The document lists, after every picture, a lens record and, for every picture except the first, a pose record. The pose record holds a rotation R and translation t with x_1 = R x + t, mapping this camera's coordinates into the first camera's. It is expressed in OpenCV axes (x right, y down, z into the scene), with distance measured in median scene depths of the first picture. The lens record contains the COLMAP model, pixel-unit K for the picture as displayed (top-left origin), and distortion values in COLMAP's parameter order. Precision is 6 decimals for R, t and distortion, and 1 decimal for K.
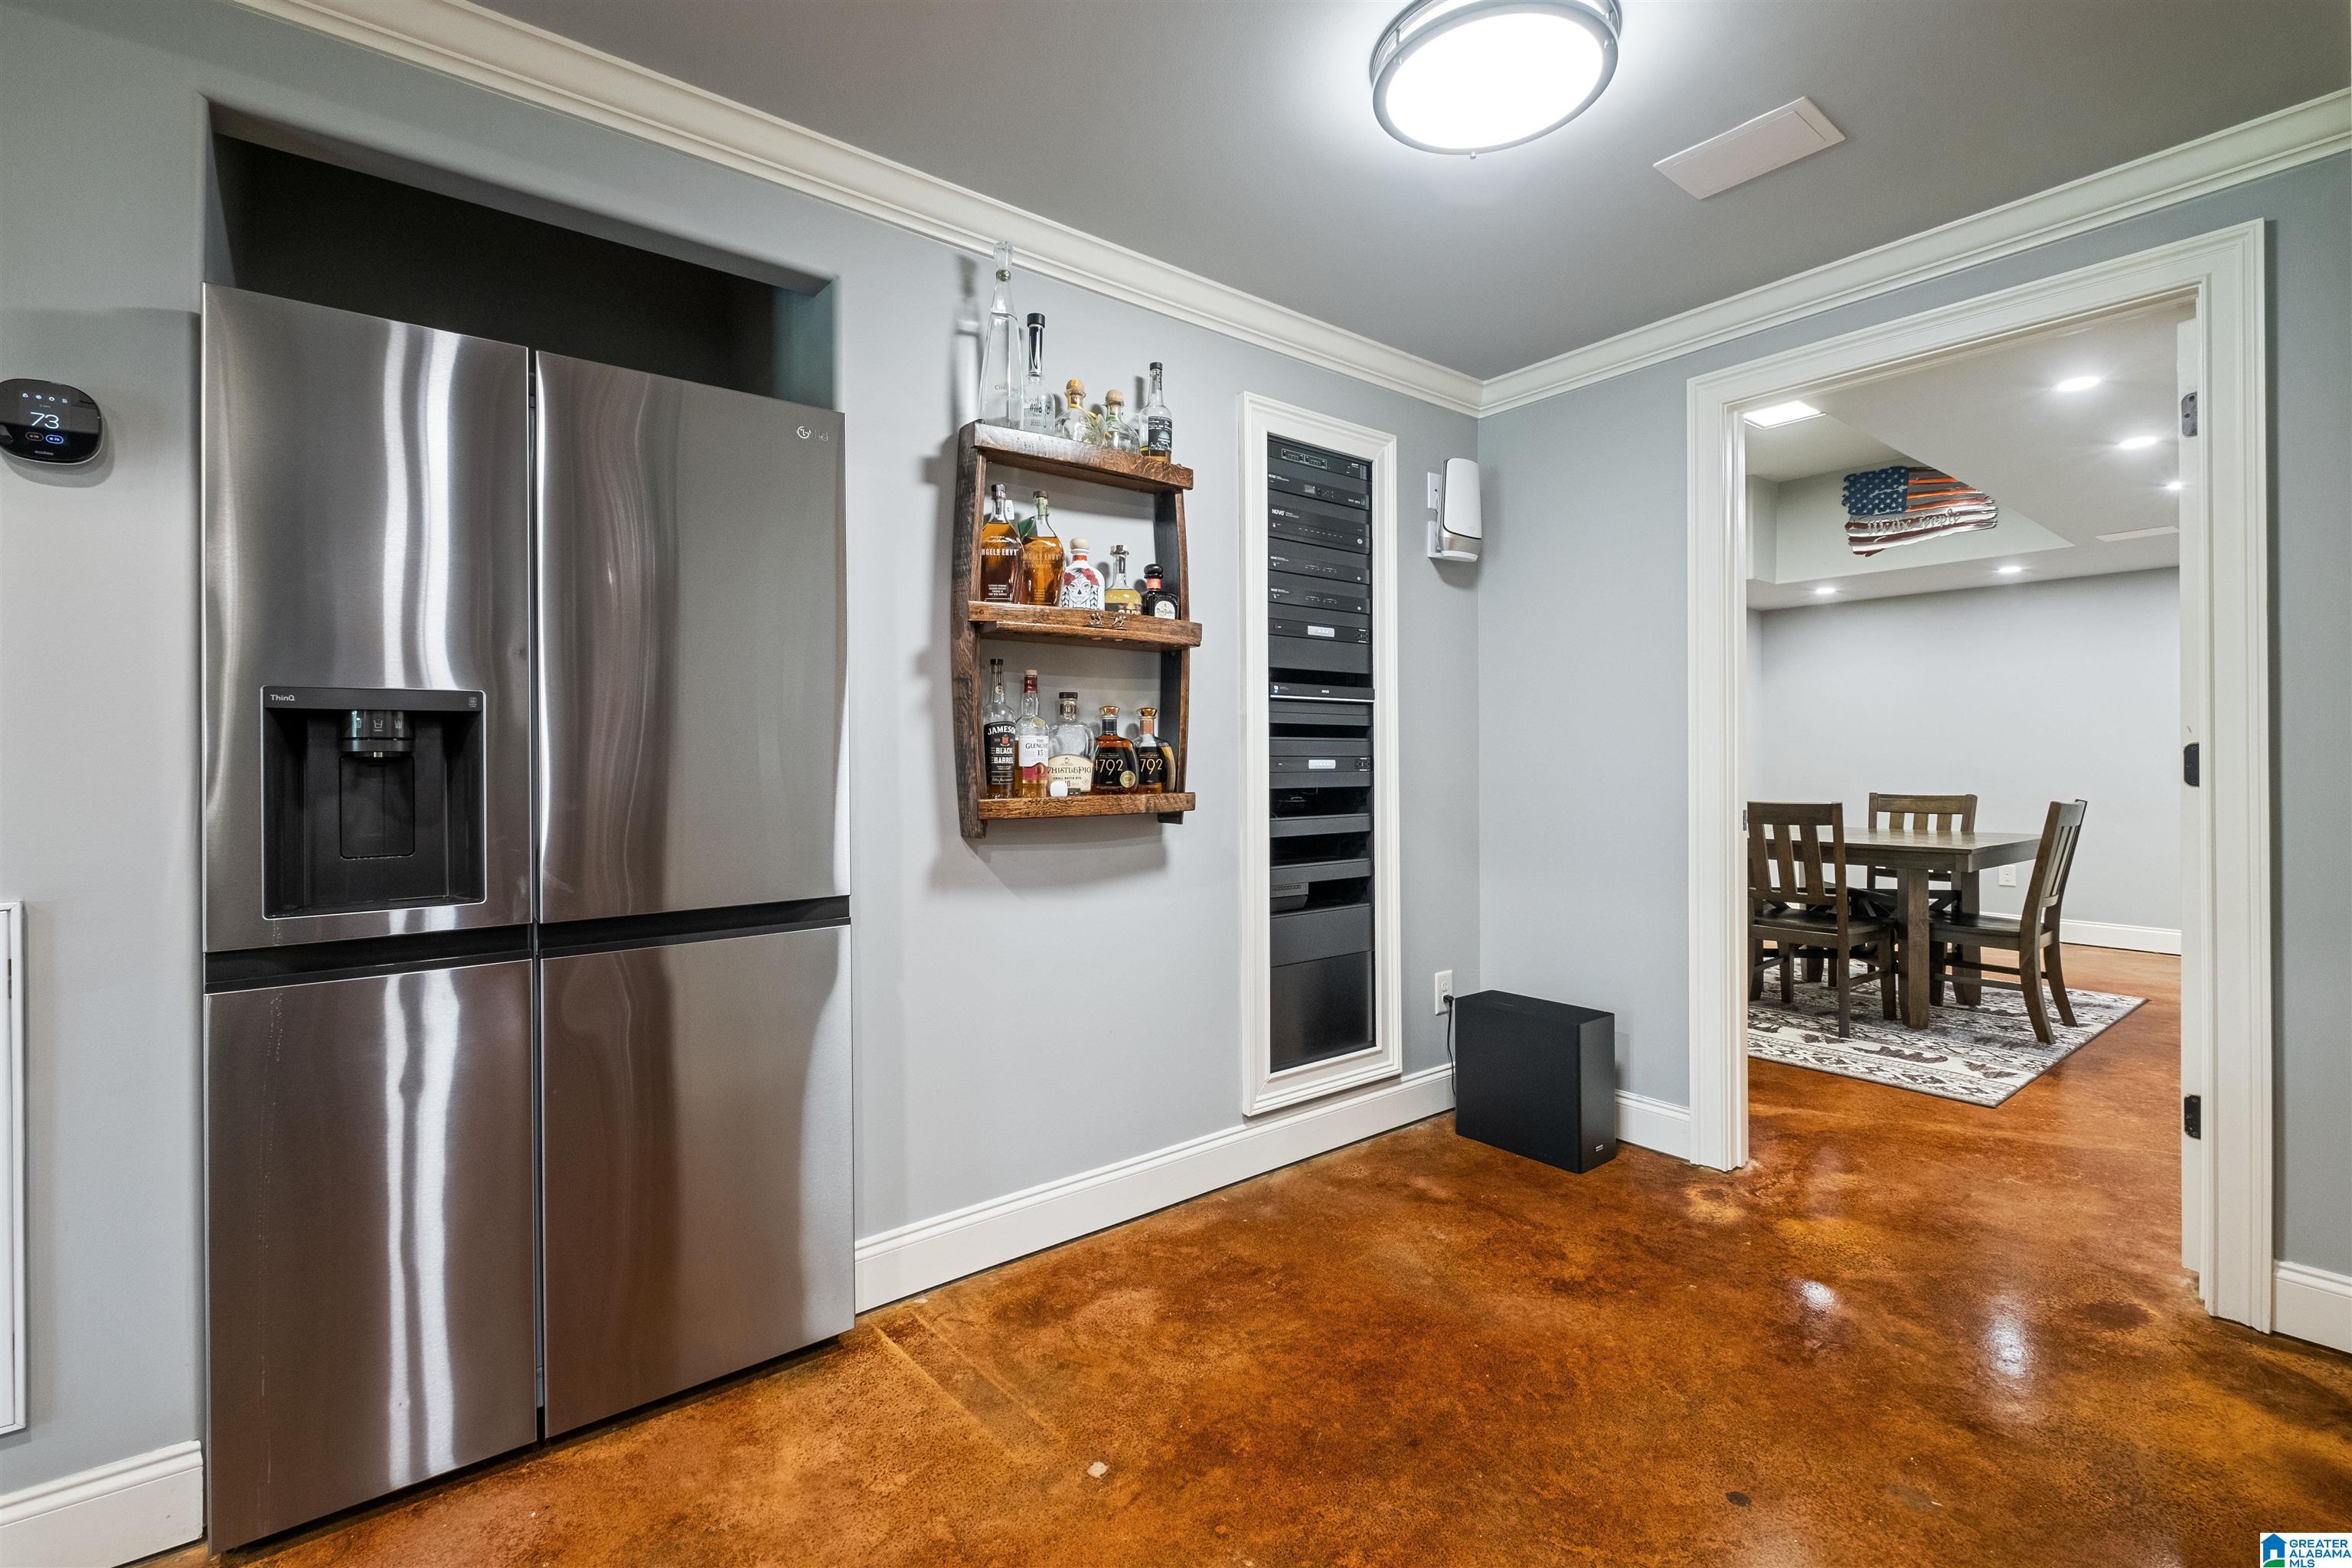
lens RADIAL K [[1045.1, 0, 1160.4], [0, 1045.1, 776.0], [0, 0, 1]] dist [0.002378, -0.002278]
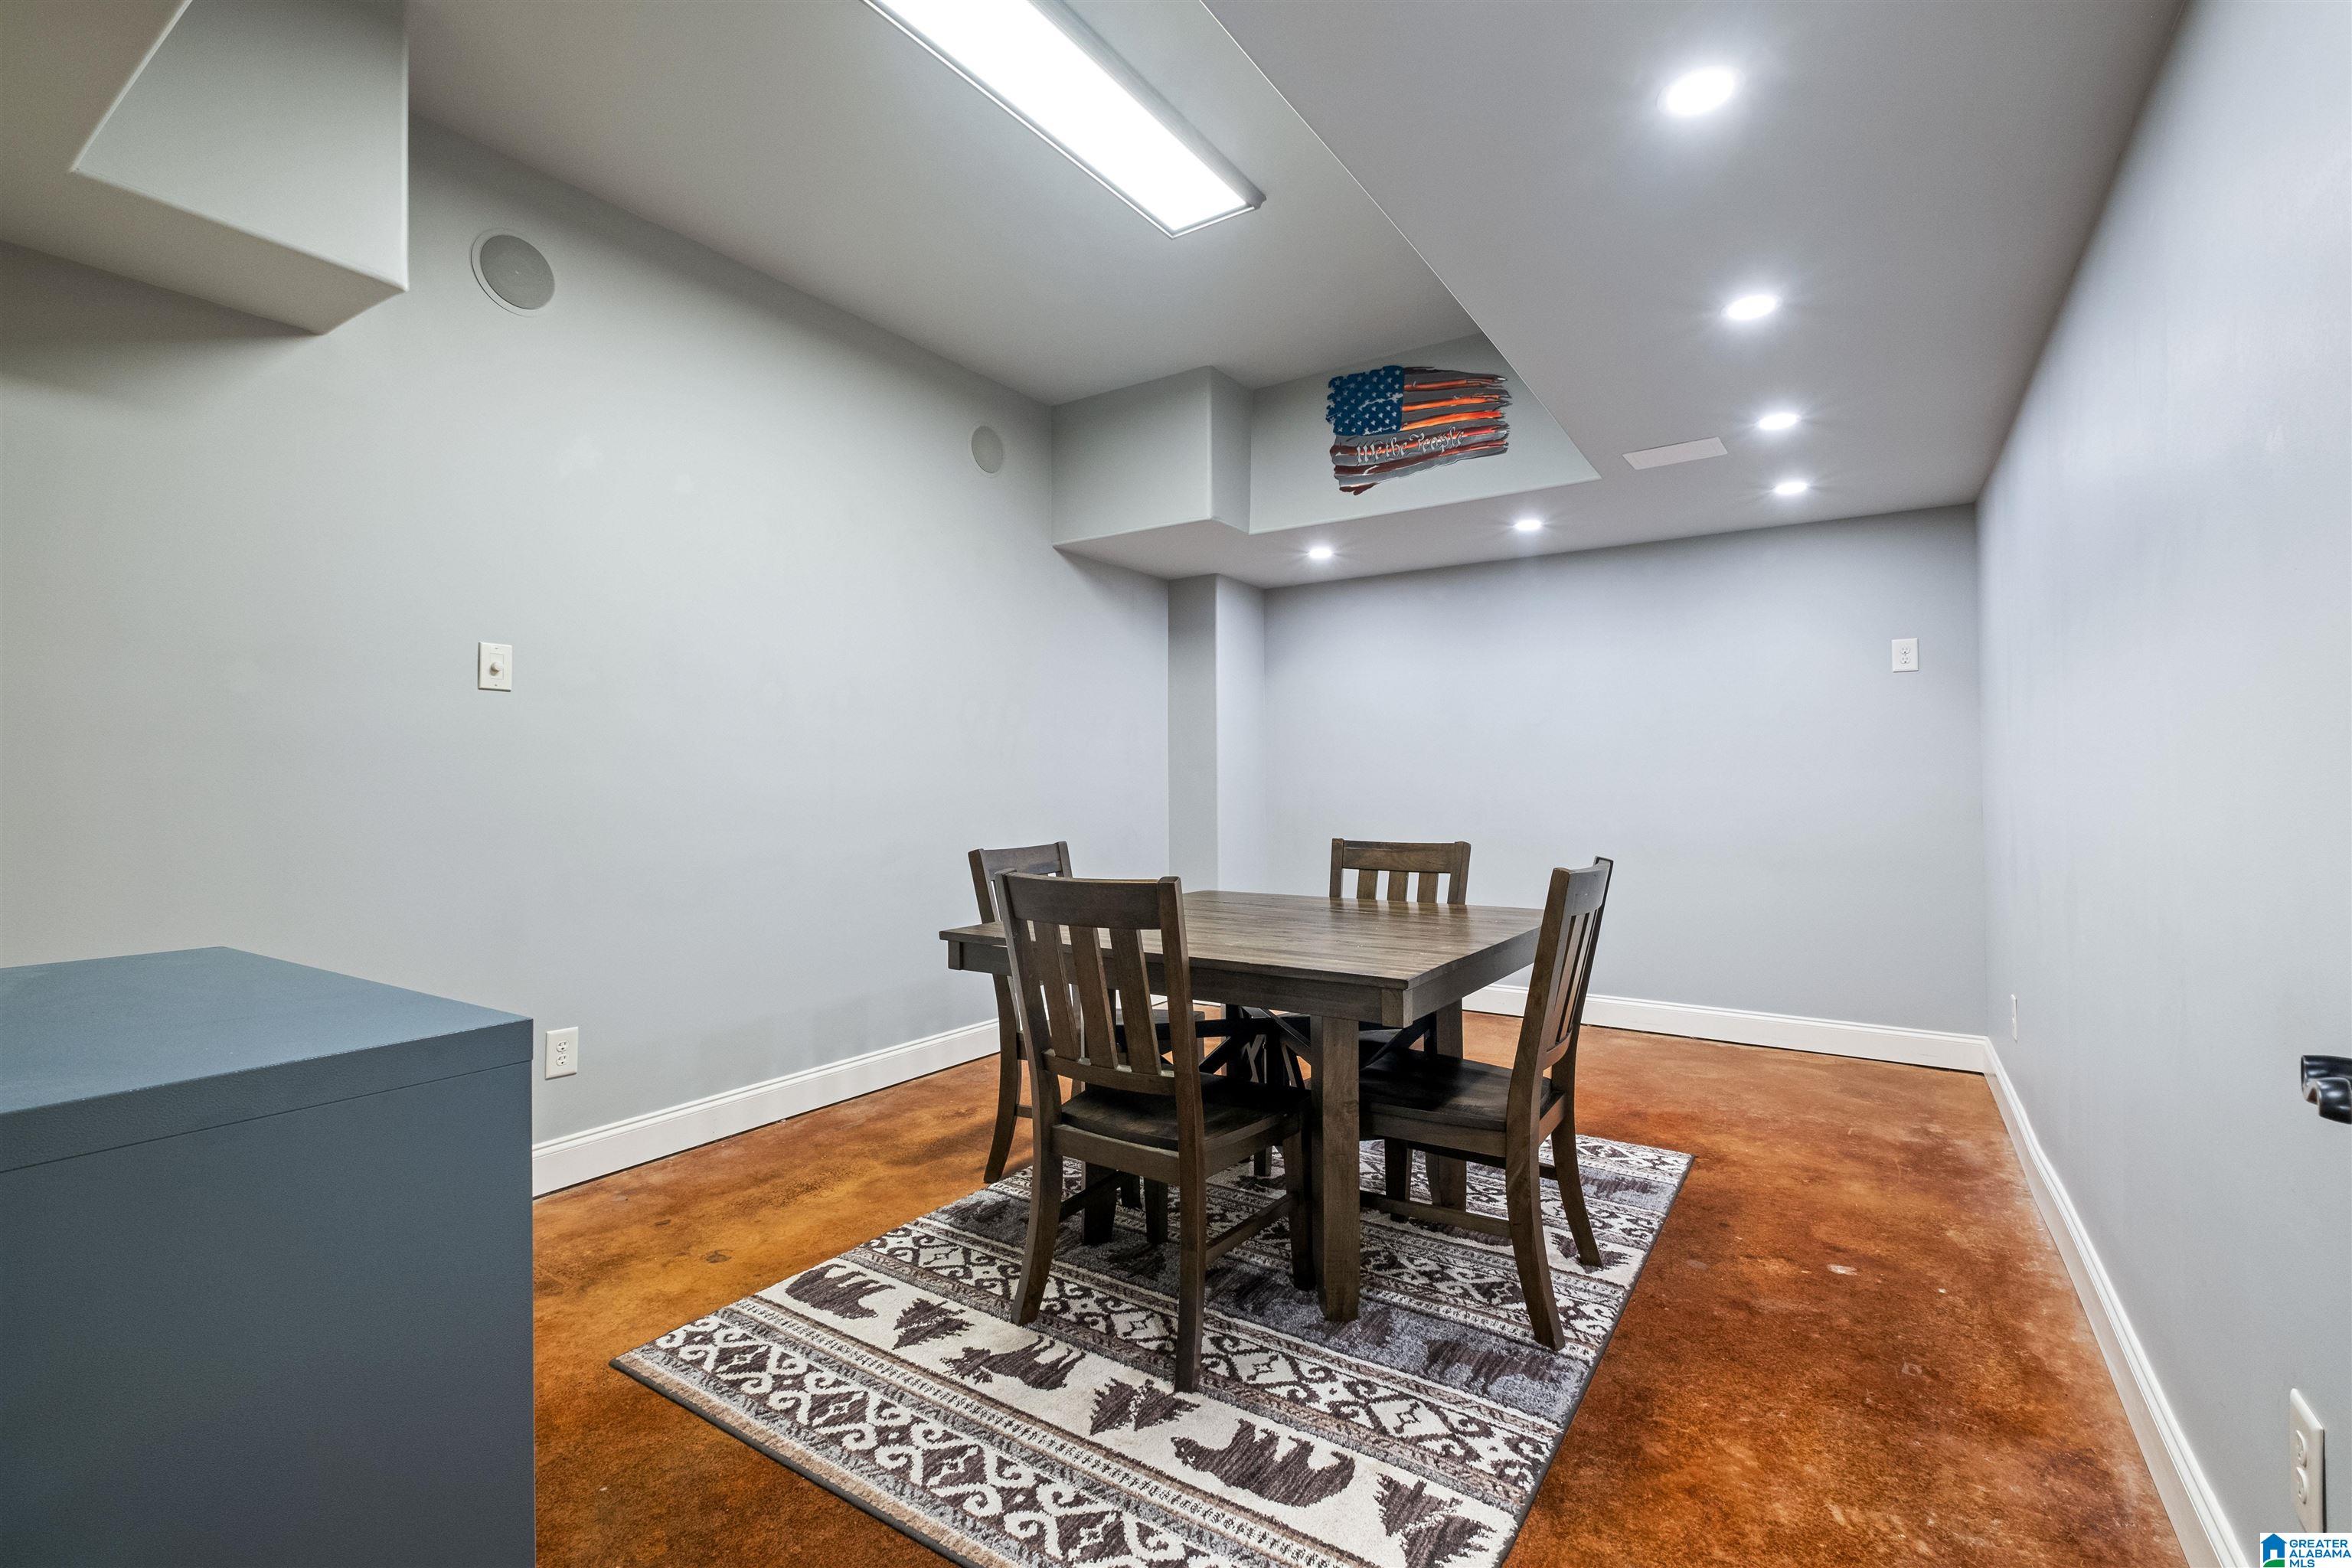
lens RADIAL K [[1045.1, 0, 1180.0], [0, 1045.1, 787.9], [0, 0, 1]] dist [0.002378, -0.002278]
pose [[0.946682, 0.005263, 0.322126, 0.402531], [0.000089, 0.999862, -0.016597, -0.003933], [-0.322169, 0.015741, 0.946551, 0.450654]]
